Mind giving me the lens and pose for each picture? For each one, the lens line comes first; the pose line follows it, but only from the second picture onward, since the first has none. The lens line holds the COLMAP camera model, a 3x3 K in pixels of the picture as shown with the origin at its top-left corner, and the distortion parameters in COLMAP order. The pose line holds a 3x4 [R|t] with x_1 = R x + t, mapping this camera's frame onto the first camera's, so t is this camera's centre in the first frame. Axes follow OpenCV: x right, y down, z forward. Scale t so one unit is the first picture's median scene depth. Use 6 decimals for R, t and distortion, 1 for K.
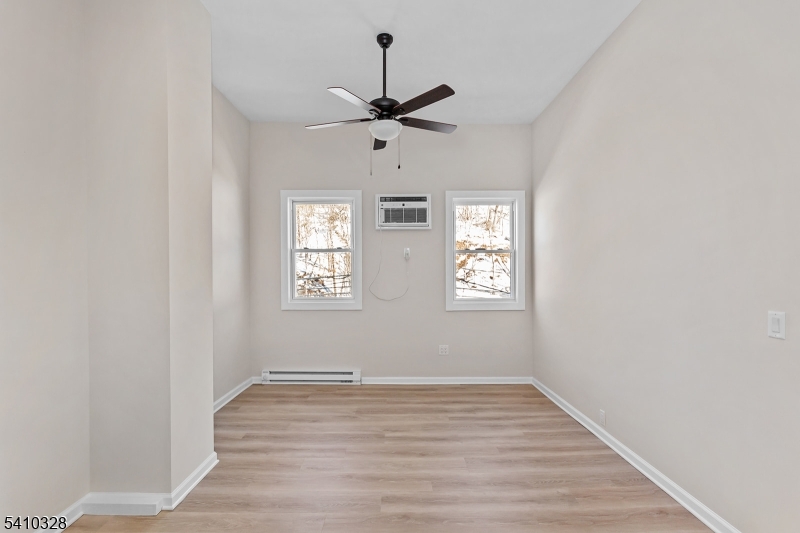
lens RADIAL K [[379.6, 0, 400.1], [0, 379.6, 273.3], [0, 0, 1]] dist [-0.002697, -0.000107]
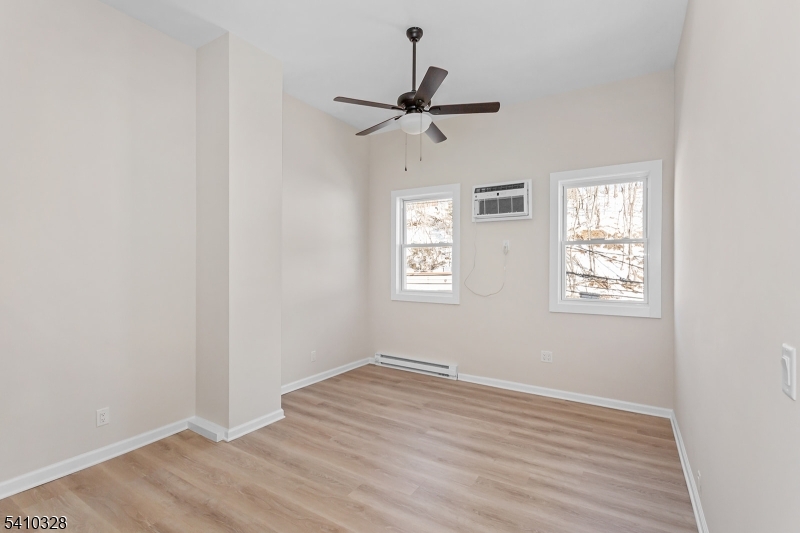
lens RADIAL K [[375.1, 0, 400.0], [0, 375.1, 266.5], [0, 0, 1]] dist [-0.000969, -0.000088]
pose [[0.842818, 0.007892, -0.538140, 0.331351], [-0.008877, 0.999960, 0.000762, -0.002626], [0.538125, 0.004135, 0.842855, 0.108698]]
